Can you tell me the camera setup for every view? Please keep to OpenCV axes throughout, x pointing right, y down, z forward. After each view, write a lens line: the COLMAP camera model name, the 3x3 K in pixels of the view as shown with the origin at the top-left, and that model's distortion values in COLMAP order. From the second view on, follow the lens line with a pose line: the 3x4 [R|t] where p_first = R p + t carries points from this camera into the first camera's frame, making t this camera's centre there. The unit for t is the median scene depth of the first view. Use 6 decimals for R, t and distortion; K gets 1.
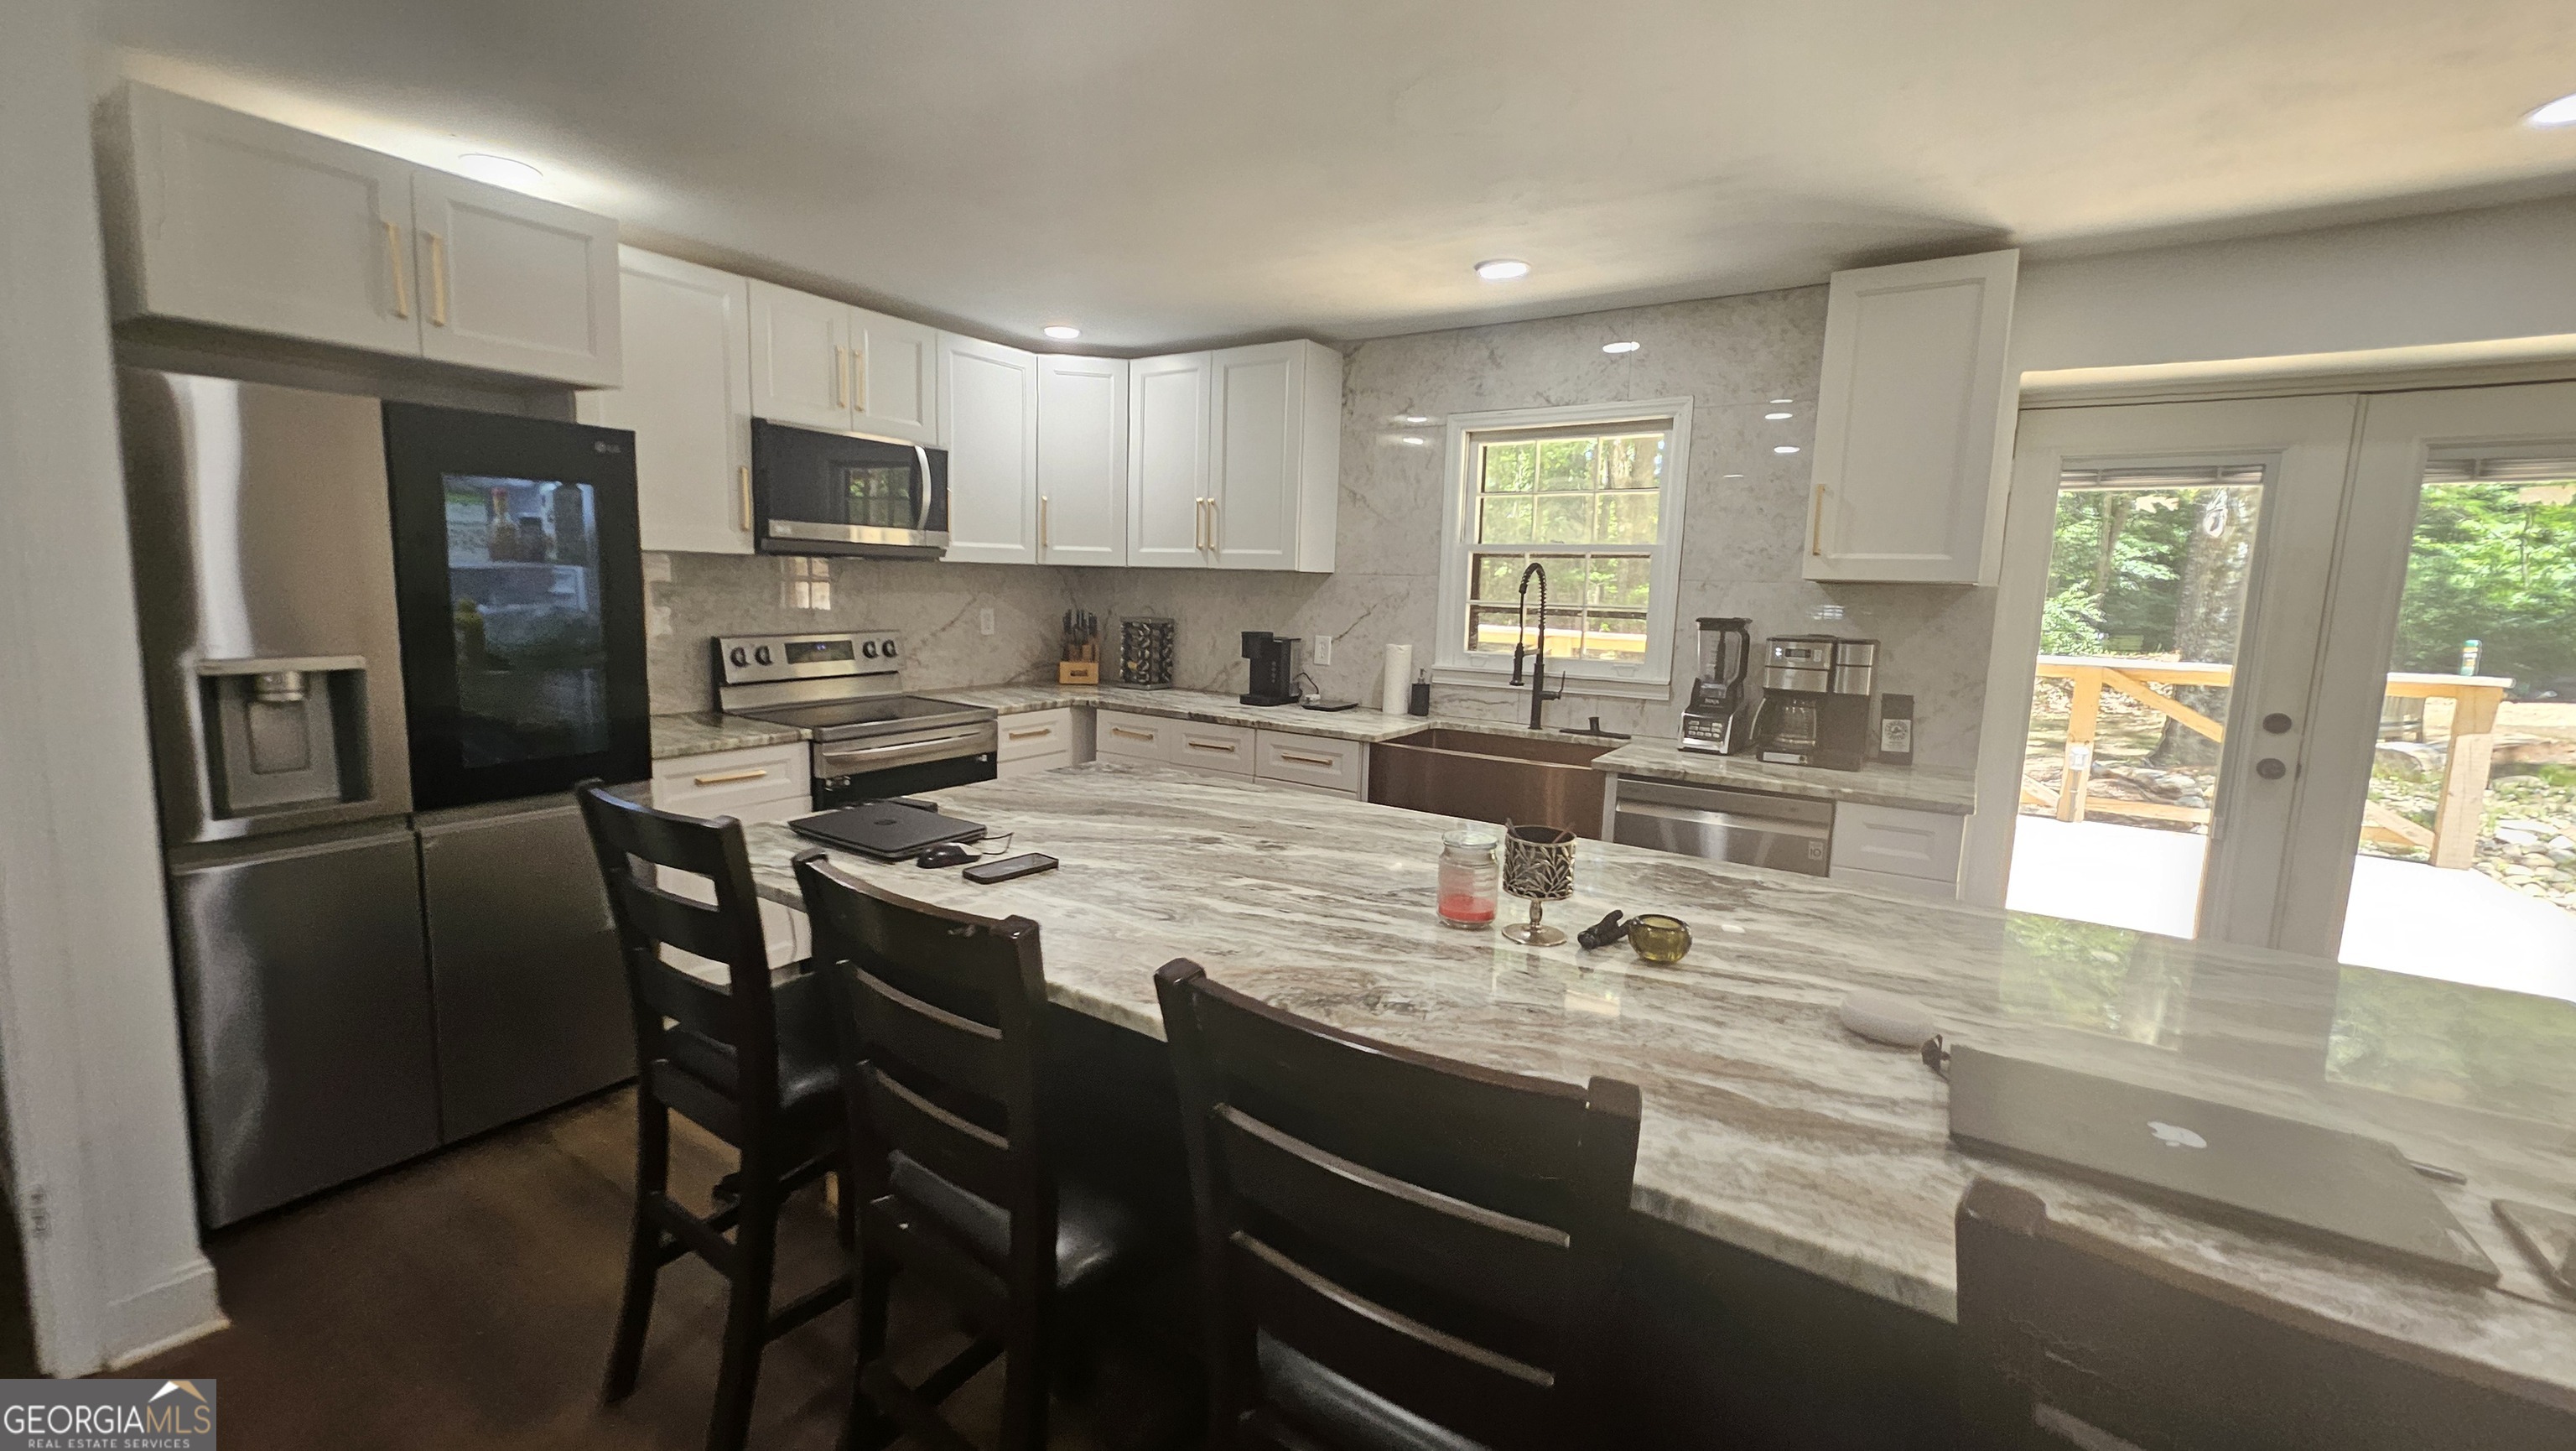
lens RADIAL K [[1028.2, 0, 1274.0], [0, 1028.2, 718.3], [0, 0, 1]] dist [0.004487, -0.000074]
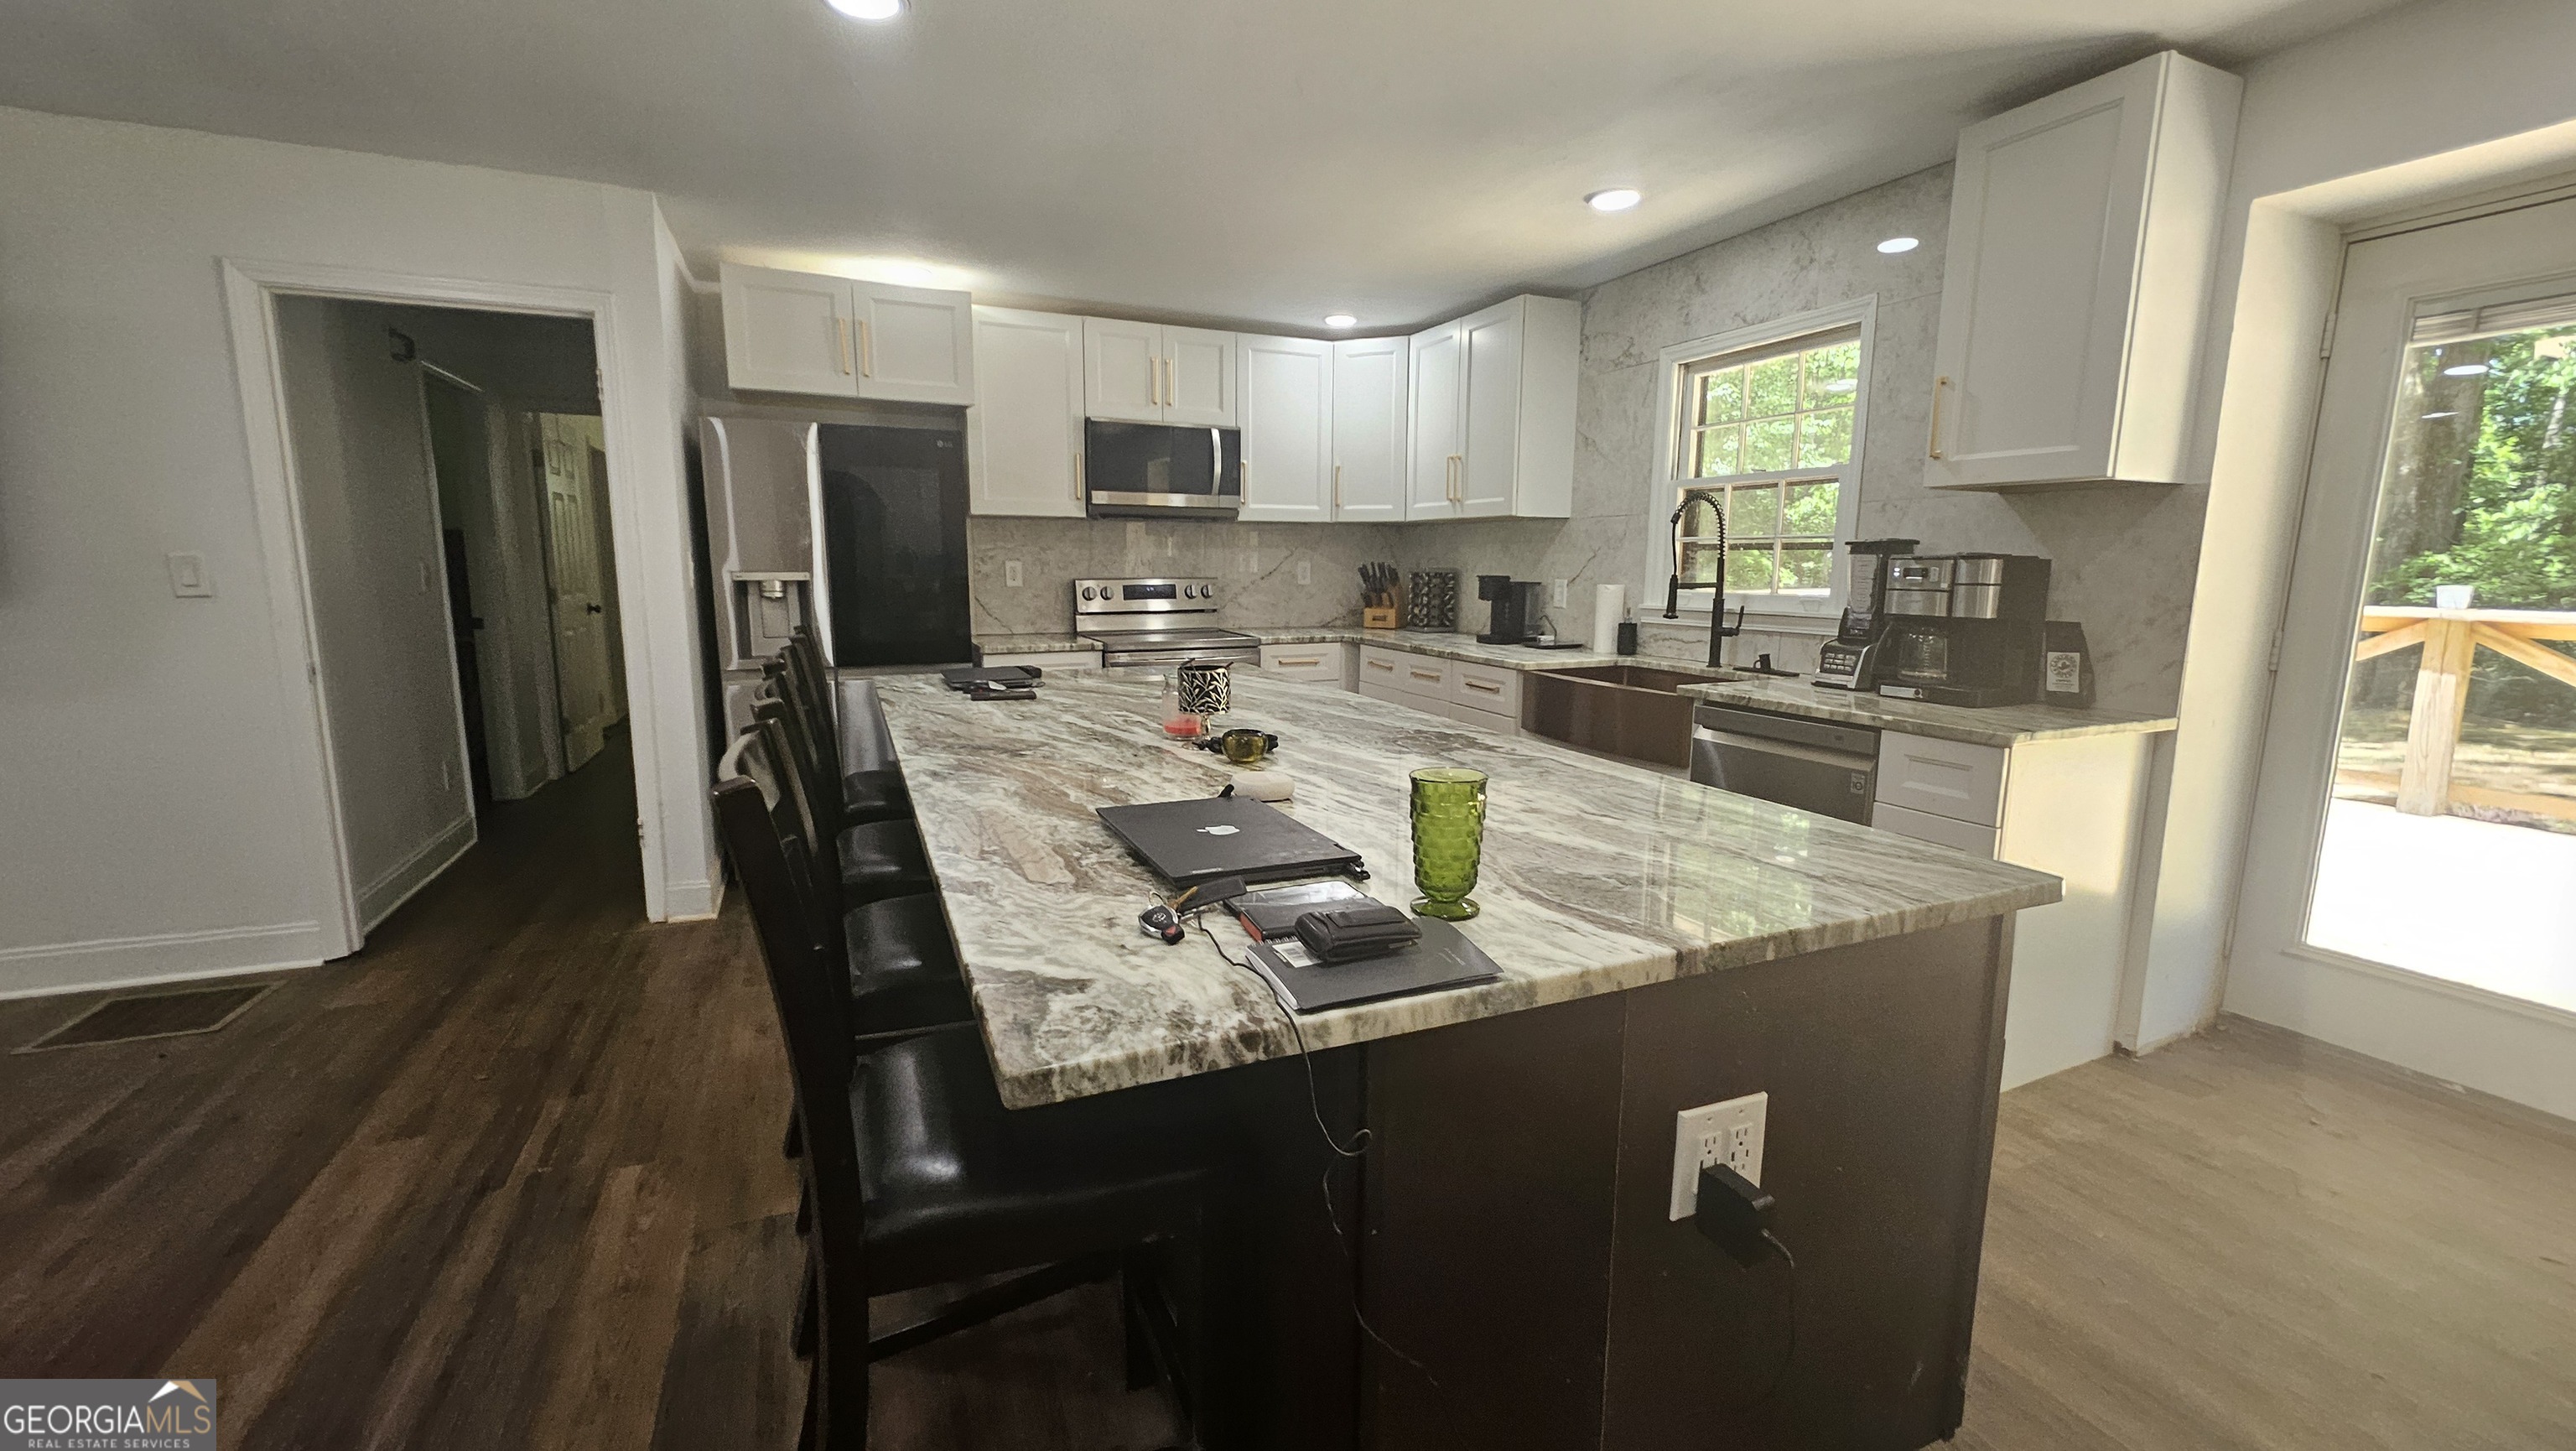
lens RADIAL K [[1028.2, 0, 1302.6], [0, 1028.2, 740.5], [0, 0, 1]] dist [0.004487, -0.000074]
pose [[0.850146, 0.069352, -0.521961, 0.451023], [-0.054035, 0.997546, 0.044533, 0.059130], [0.523768, -0.009655, 0.851806, -0.029129]]
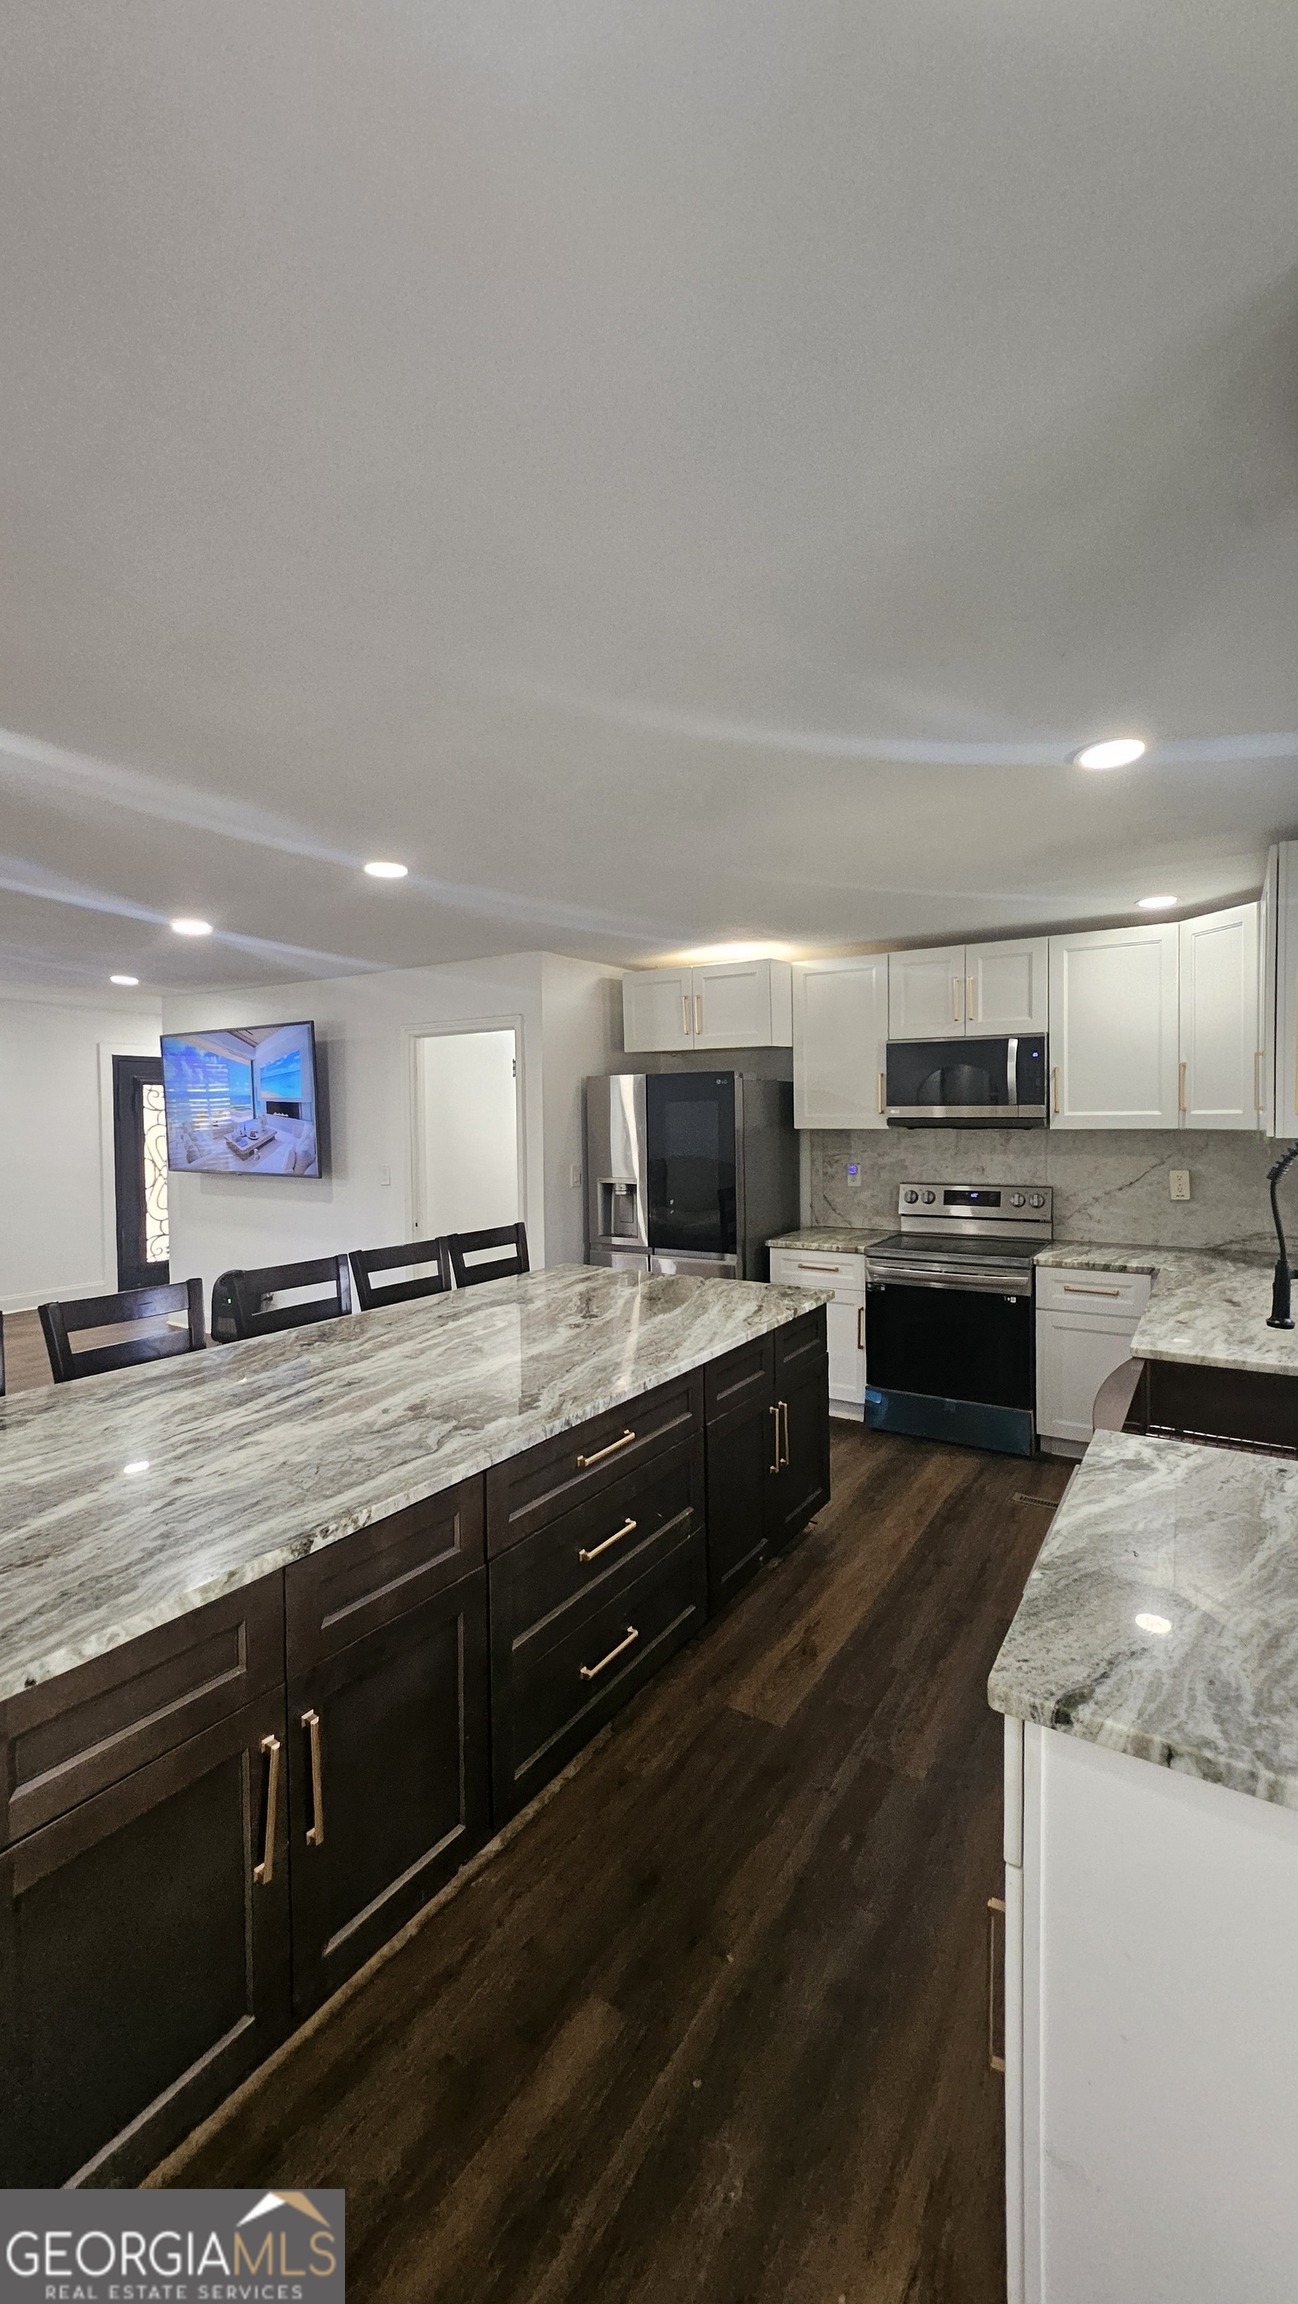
lens RADIAL K [[919.5, 0, 652.2], [0, 919.5, 1143.1], [0, 0, 1]] dist [0.004487, -0.000074]
pose [[0.015360, 0.006629, -0.999860, 0.771300], [-0.120855, 0.992659, 0.004724, -0.095166], [0.992551, 0.120766, 0.016048, 0.588887]]
